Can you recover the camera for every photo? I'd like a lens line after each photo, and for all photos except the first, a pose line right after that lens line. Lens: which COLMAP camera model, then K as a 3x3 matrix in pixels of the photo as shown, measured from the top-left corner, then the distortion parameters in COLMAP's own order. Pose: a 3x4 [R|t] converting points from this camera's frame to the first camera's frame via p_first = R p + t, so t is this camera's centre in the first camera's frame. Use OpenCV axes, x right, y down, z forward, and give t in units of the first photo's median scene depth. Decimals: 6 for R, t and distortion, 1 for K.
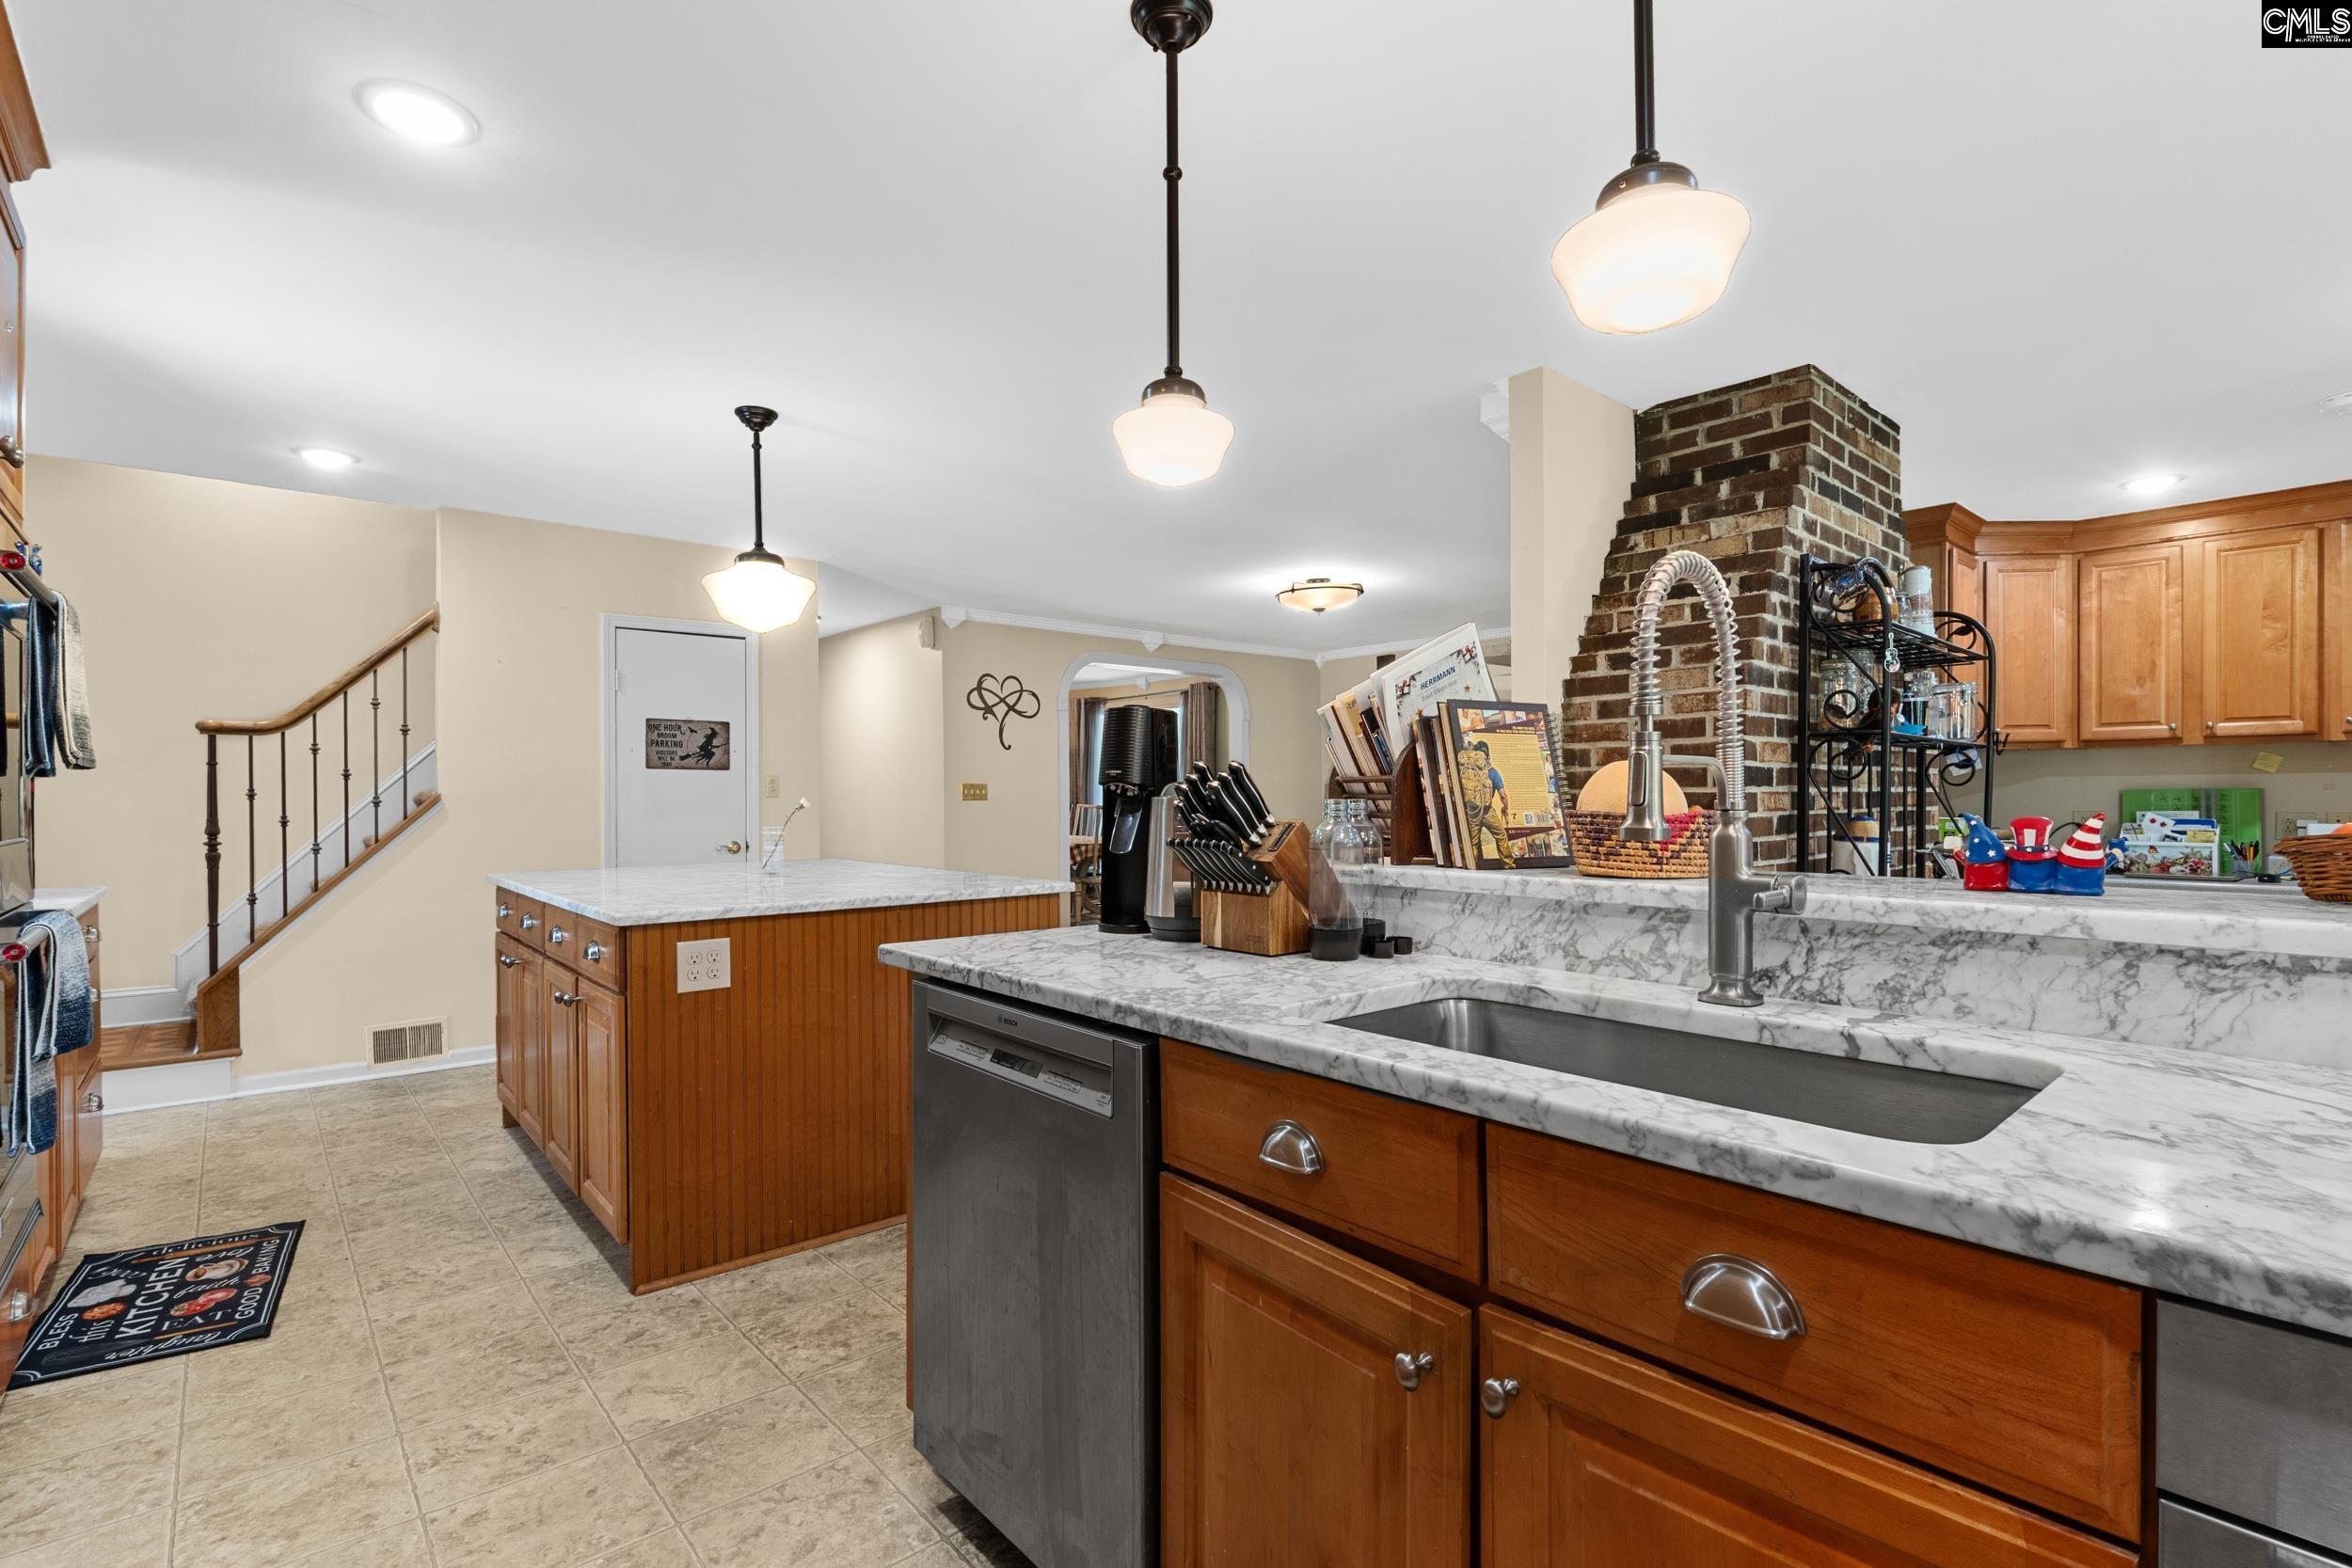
lens RADIAL K [[1088.7, 0, 1180.6], [0, 1088.7, 798.6], [0, 0, 1]] dist [-0.003010, -0.001414]
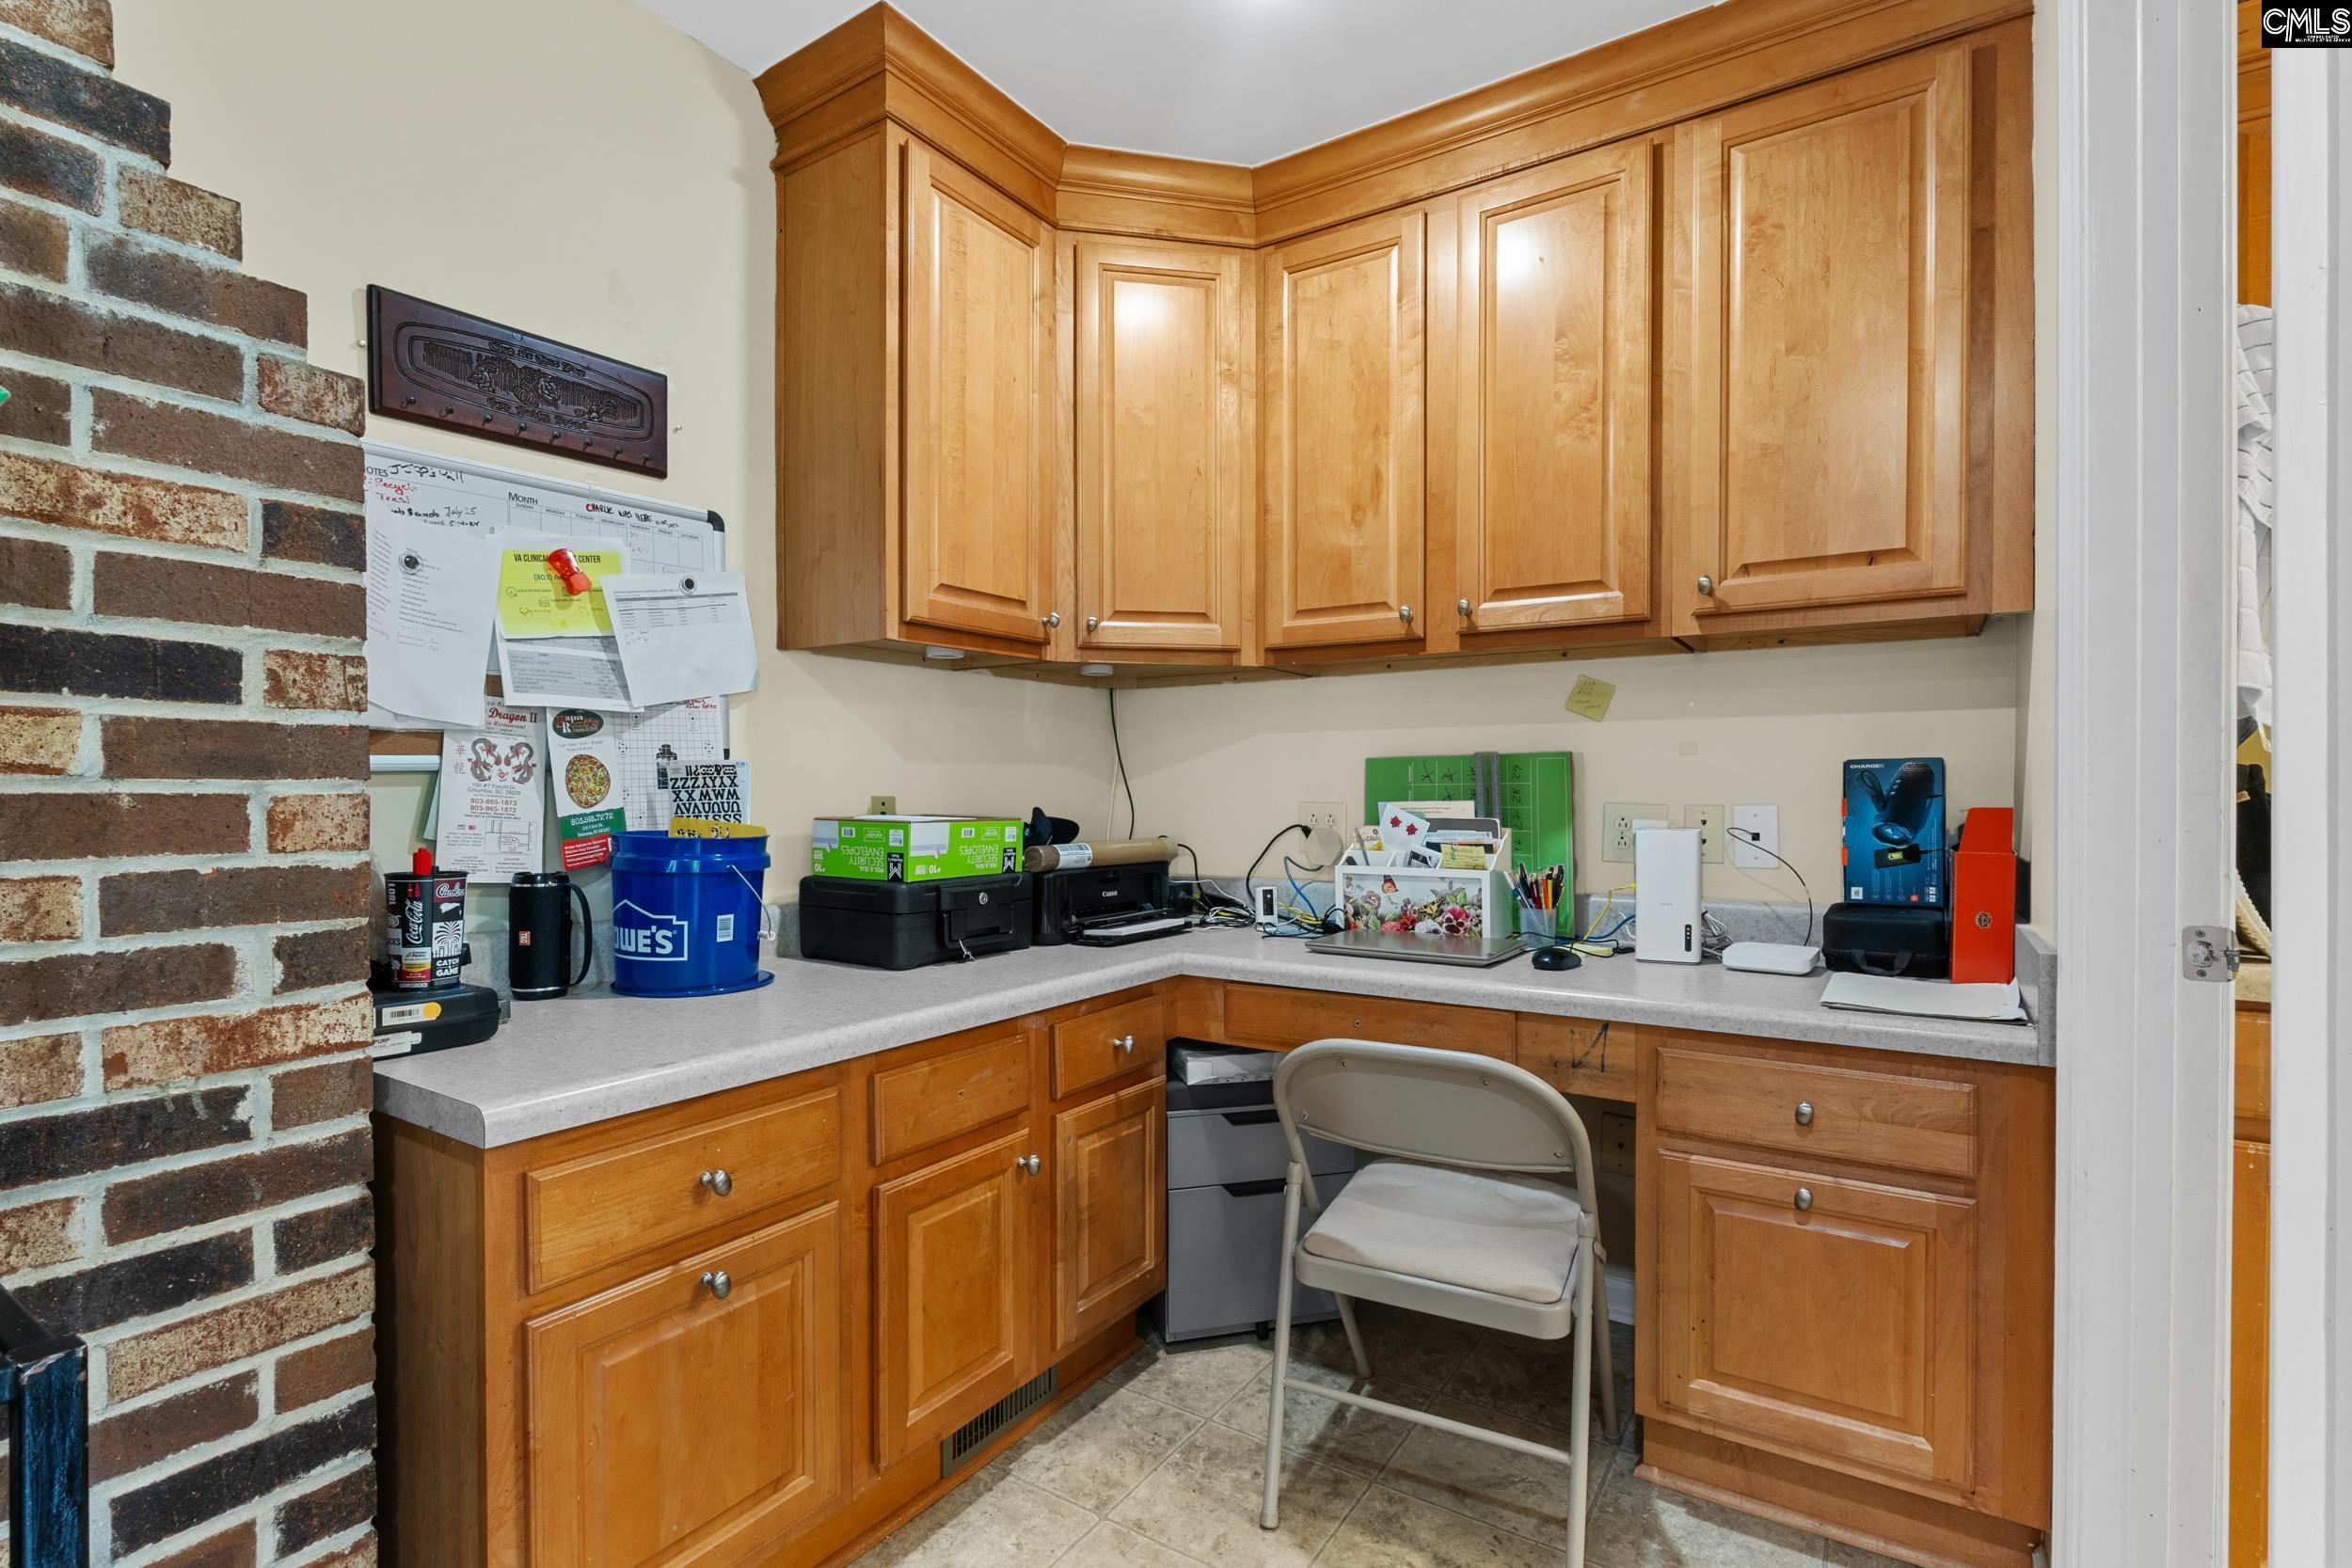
lens RADIAL K [[1088.7, 0, 1181.7], [0, 1088.7, 785.7], [0, 0, 1]] dist [-0.003010, -0.001414]
pose [[0.963309, 0.000836, 0.268392, 0.697282], [-0.002178, 0.999987, 0.004703, 0.002896], [-0.268384, -0.005115, 0.963298, 0.585284]]
